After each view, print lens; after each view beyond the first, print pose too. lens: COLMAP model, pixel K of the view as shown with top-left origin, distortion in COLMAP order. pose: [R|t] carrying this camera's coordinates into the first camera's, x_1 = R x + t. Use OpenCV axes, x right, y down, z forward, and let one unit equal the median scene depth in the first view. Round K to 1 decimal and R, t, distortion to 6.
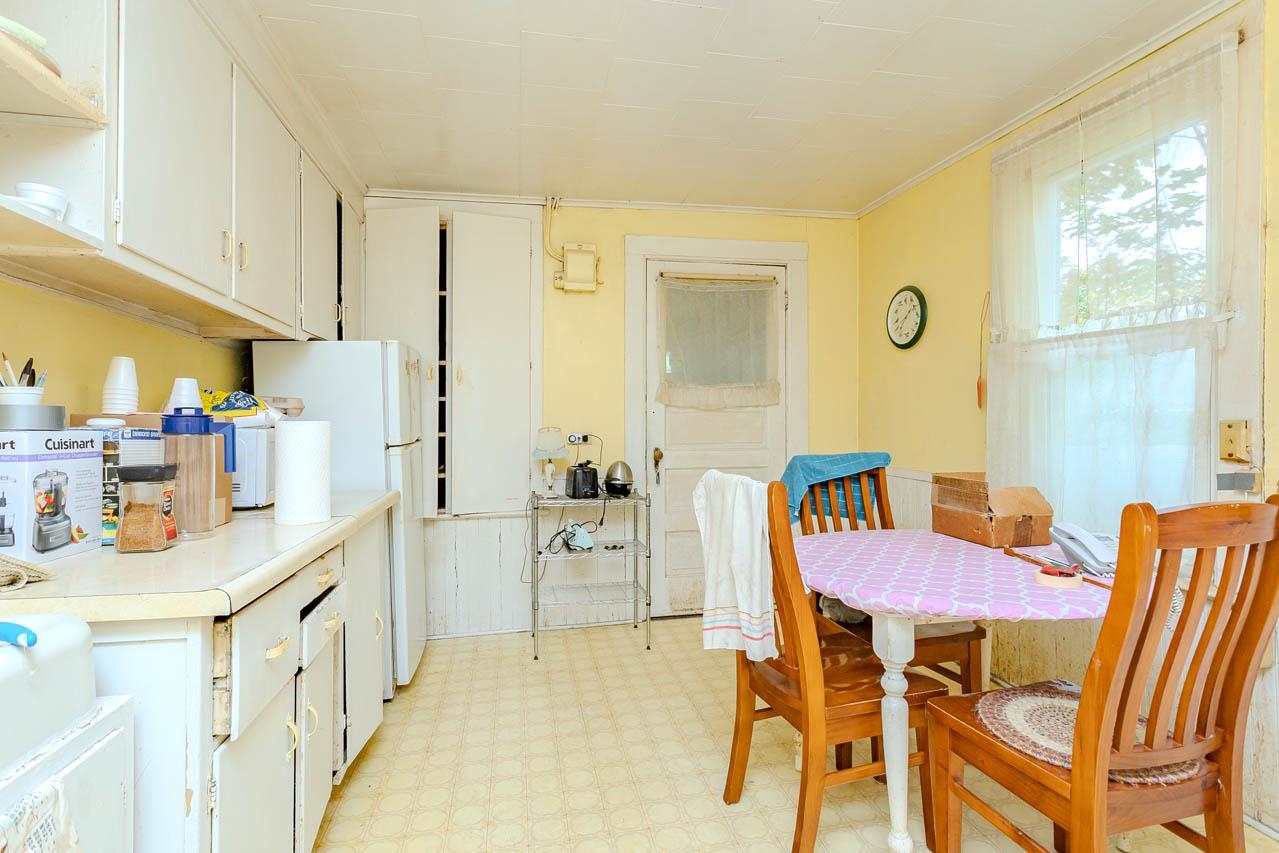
lens RADIAL K [[613.9, 0, 638.8], [0, 613.9, 421.4], [0, 0, 1]] dist [0.000439, 0.000288]
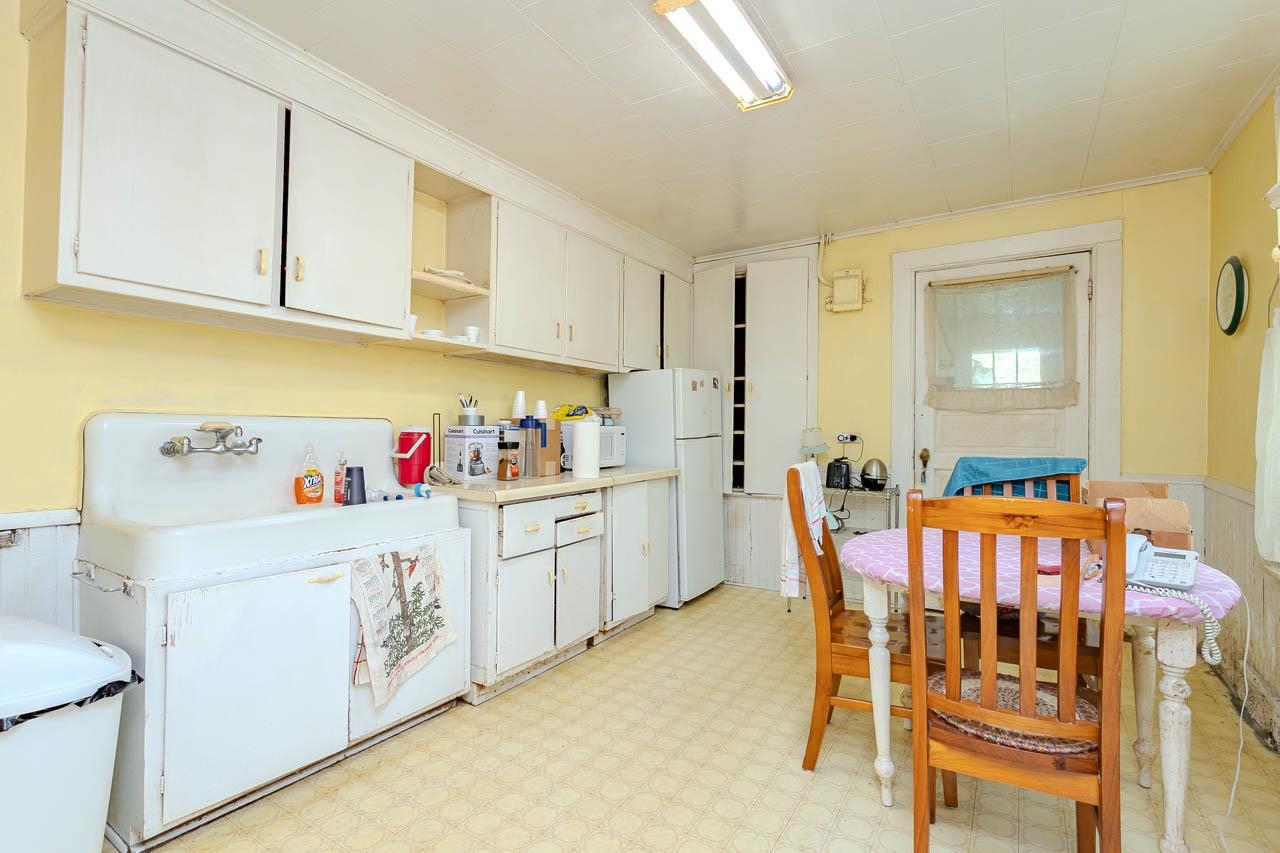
lens RADIAL K [[605.6, 0, 640.4], [0, 605.6, 422.3], [0, 0, 1]] dist [0.000338, 0.001246]
pose [[0.727868, 0.004965, -0.685700, 0.549619], [-0.004952, 0.999986, 0.001983, -0.003075], [0.685700, 0.001952, 0.727882, -0.136938]]
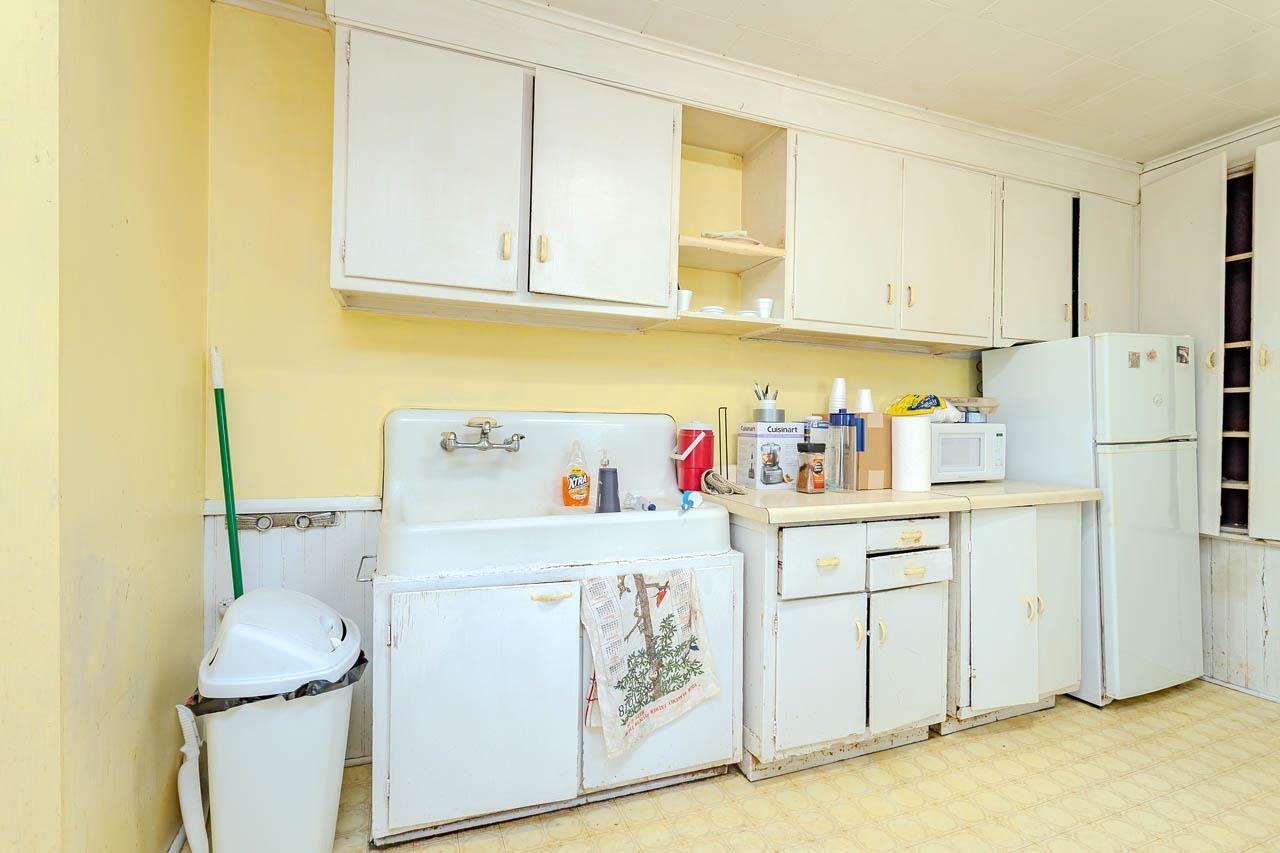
lens RADIAL K [[605.6, 0, 640.4], [0, 605.6, 422.3], [0, 0, 1]] dist [0.000338, 0.001246]
pose [[0.180309, 0.005590, -0.983594, 0.407001], [-0.001365, 0.999984, 0.005433, 0.002572], [0.983609, 0.000363, 0.180314, 0.122348]]
